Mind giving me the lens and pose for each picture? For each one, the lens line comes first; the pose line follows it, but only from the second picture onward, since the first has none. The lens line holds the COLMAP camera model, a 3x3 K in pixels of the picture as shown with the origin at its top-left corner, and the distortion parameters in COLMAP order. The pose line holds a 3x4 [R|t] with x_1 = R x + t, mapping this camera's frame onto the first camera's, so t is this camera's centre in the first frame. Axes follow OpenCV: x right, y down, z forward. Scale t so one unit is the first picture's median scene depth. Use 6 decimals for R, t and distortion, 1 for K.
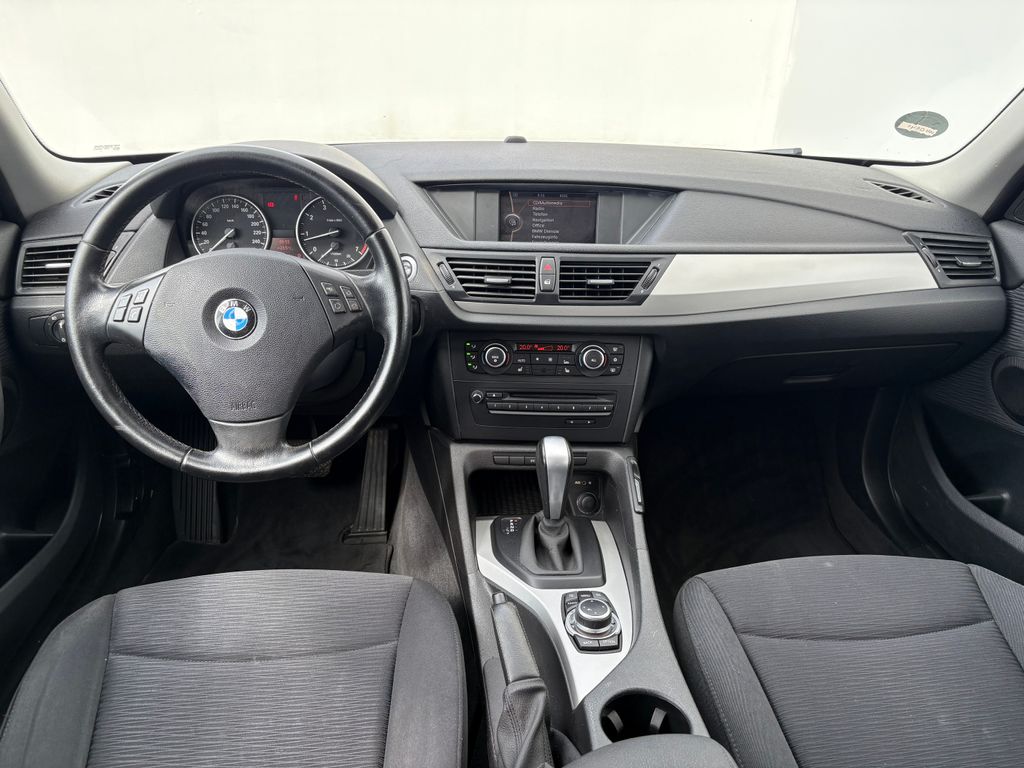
lens RADIAL K [[777.7, 0, 498.0], [0, 777.7, 386.4], [0, 0, 1]] dist [0.088714, -0.001064]
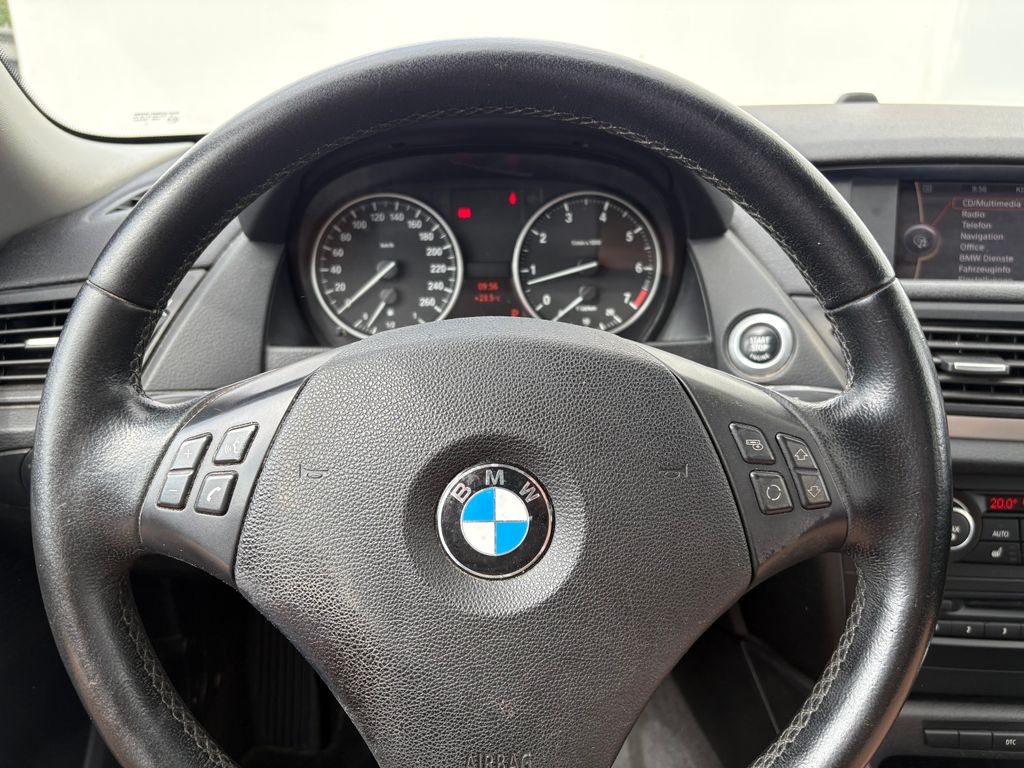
lens RADIAL K [[782.7, 0, 512.0], [0, 782.7, 384.0], [0, 0, 1]] dist [0.099861, -0.109414]
pose [[0.999531, 0.001730, -0.030558, -0.251680], [-0.002747, 0.999443, -0.033273, -0.107761], [0.030484, 0.033341, 0.998979, 0.515752]]
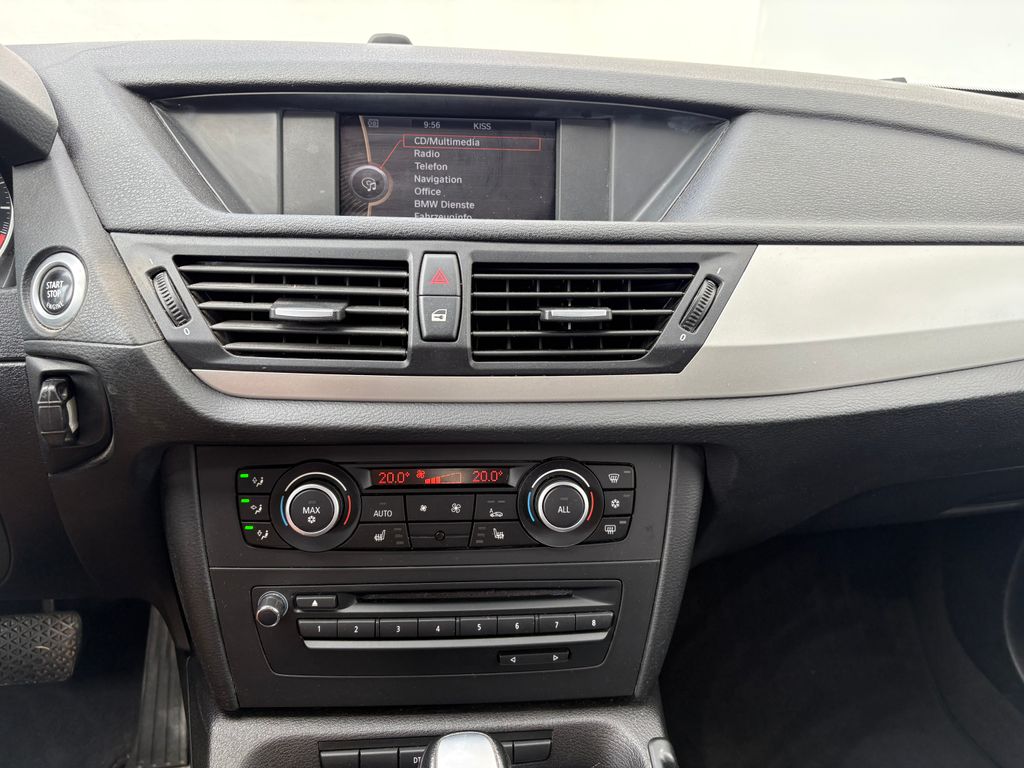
lens RADIAL K [[817.5, 0, 512.0], [0, 817.5, 384.0], [0, 0, 1]] dist [0.010718, 0.000646]
pose [[0.995976, -0.020039, 0.087357, 0.061461], [0.024772, 0.998264, -0.053437, -0.076247], [-0.086134, 0.055386, 0.994743, 0.584154]]
